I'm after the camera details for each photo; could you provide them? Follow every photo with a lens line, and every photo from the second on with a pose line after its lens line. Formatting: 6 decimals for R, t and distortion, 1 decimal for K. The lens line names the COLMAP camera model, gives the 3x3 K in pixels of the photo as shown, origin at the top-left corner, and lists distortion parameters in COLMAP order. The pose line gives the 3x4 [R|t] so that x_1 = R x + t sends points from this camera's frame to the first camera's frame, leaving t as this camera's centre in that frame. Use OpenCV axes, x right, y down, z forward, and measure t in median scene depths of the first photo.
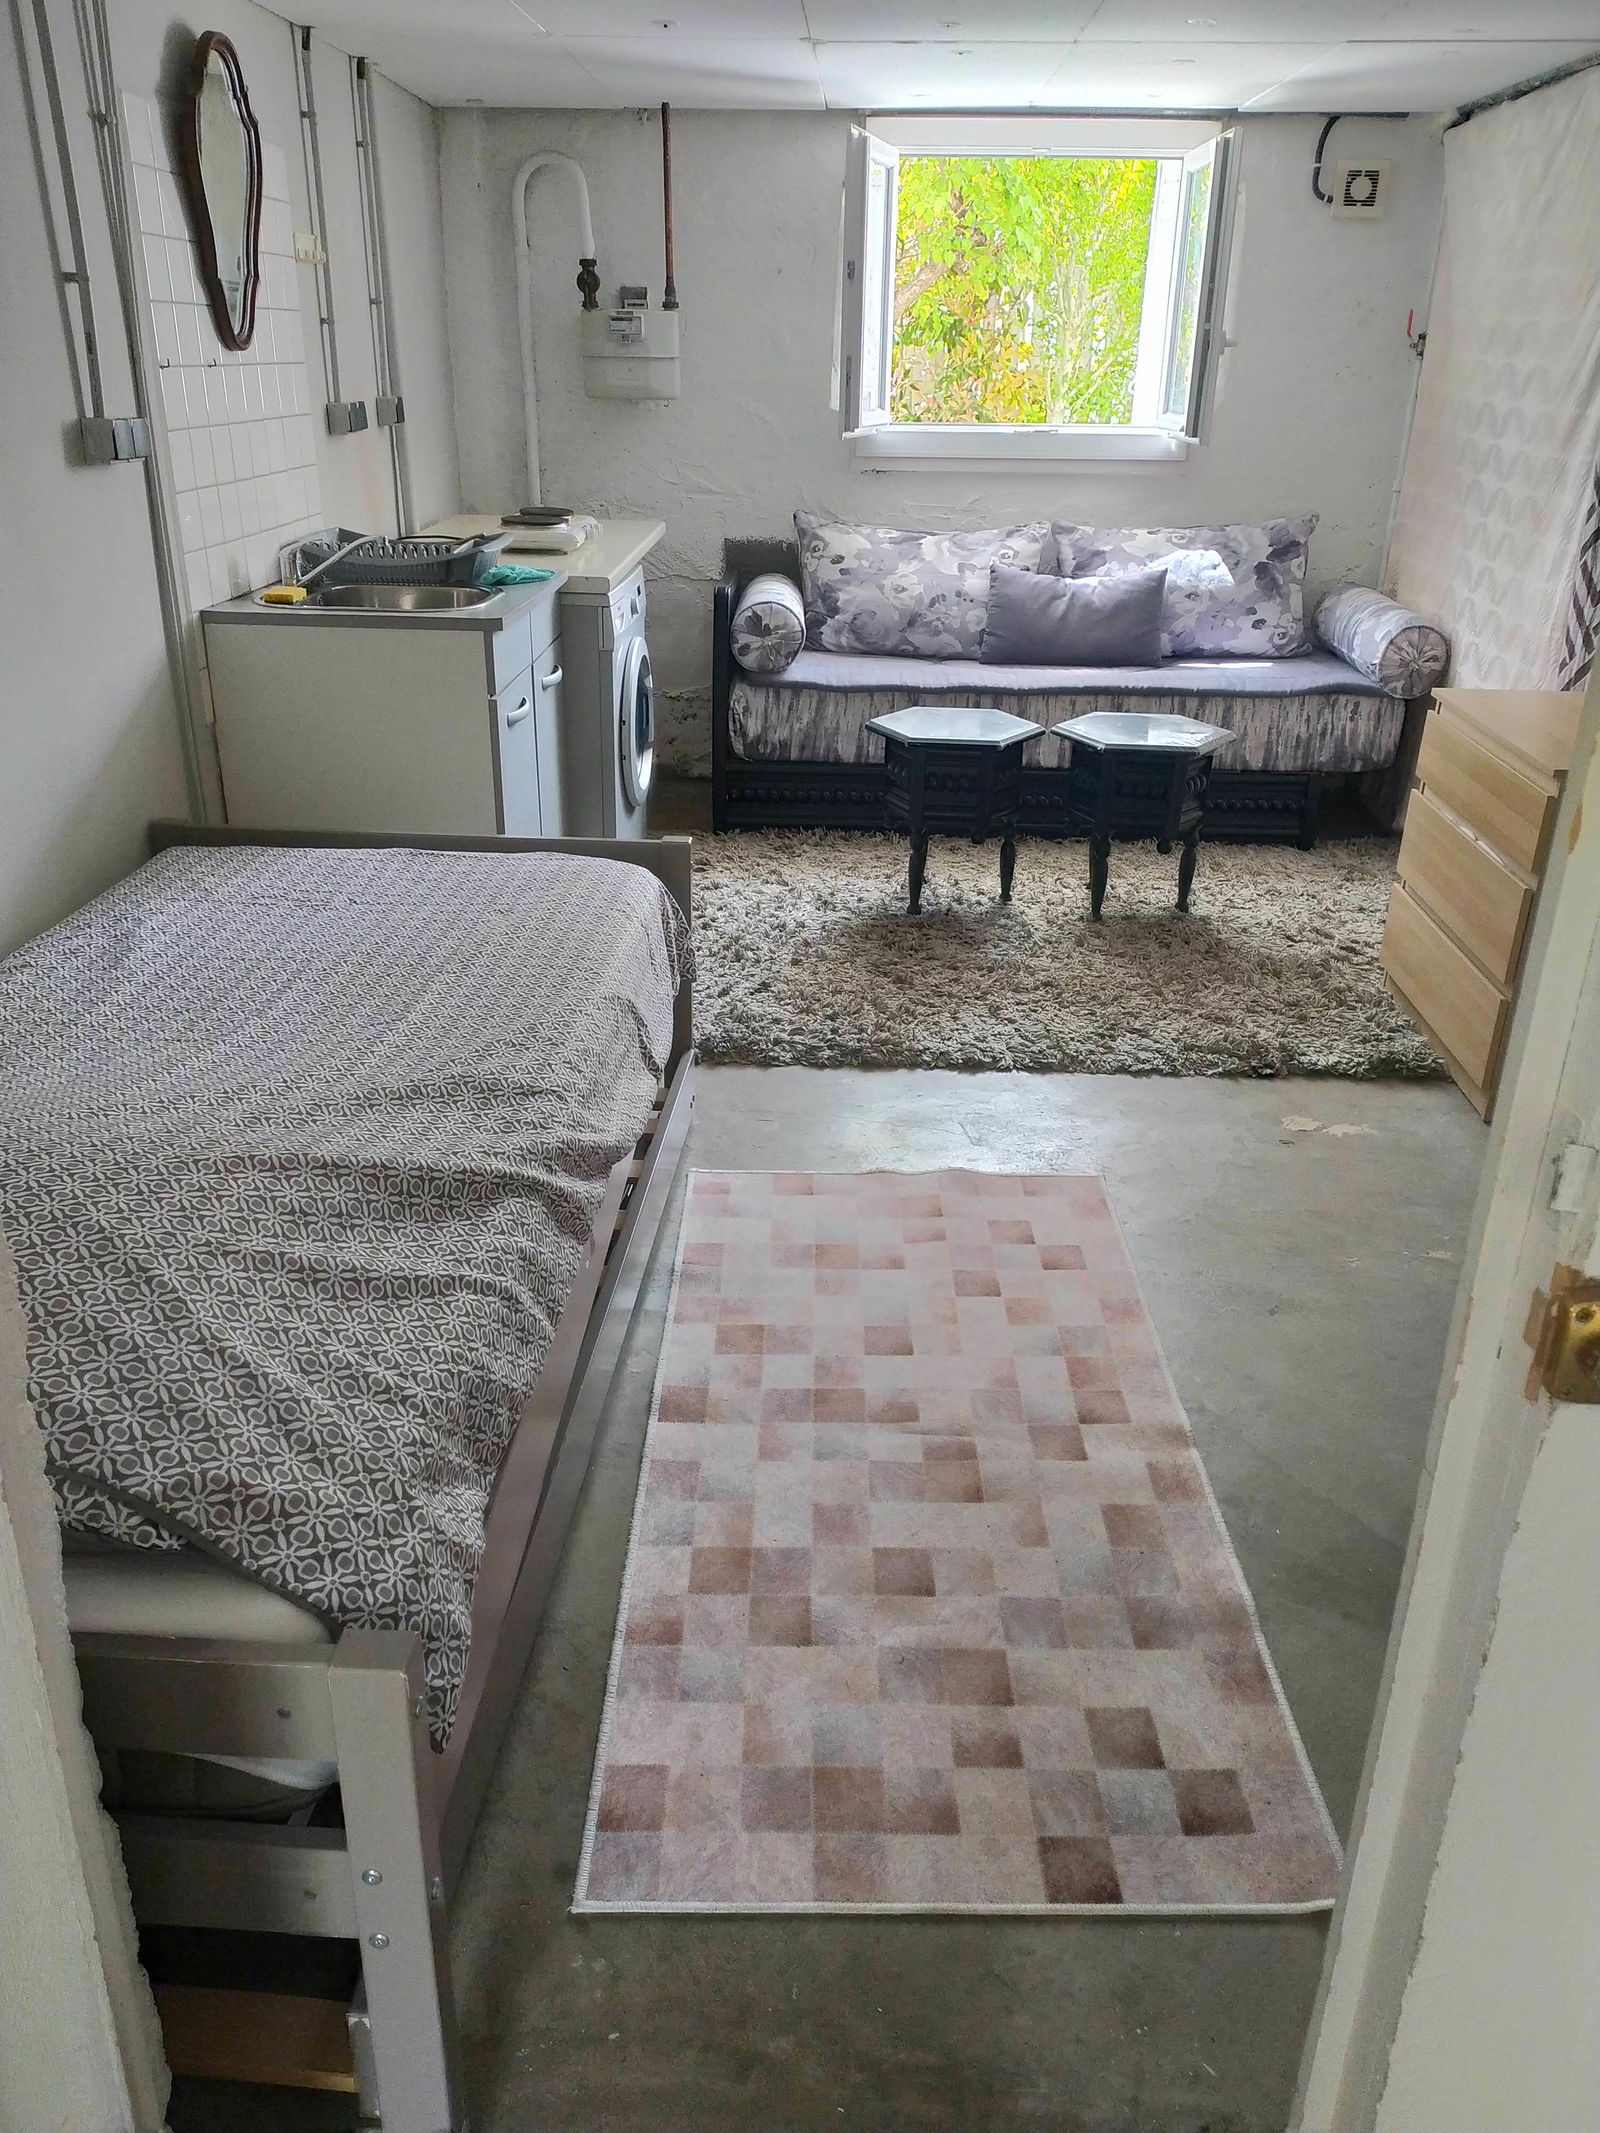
lens RADIAL K [[1602.9, 0, 782.0], [0, 1602.9, 1055.3], [0, 0, 1]] dist [0.072778, -0.080842]
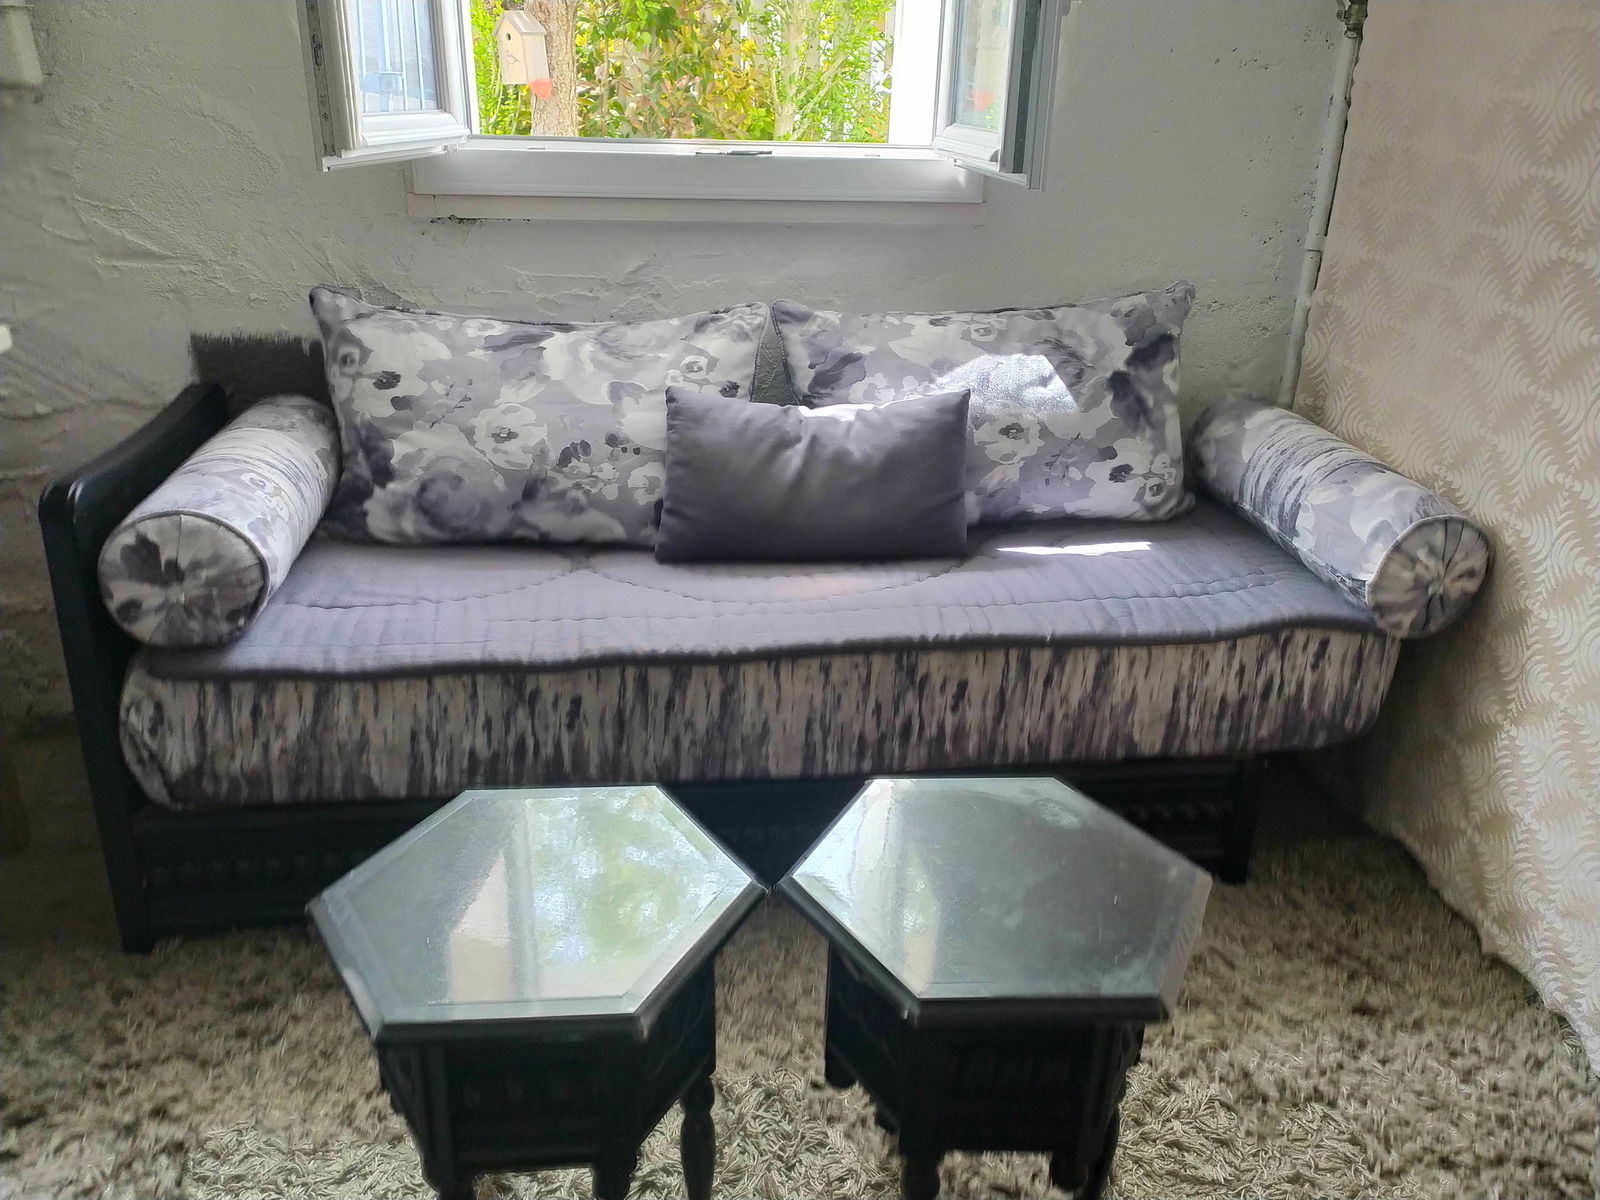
lens RADIAL K [[1215.9, 0, 820.0], [0, 1215.9, 574.2], [0, 0, 1]] dist [0.068949, -0.074711]
pose [[0.985035, -0.055539, 0.163162, 0.108856], [0.058509, 0.998196, -0.013452, -0.229776], [-0.162120, 0.022797, 0.986508, 0.572083]]
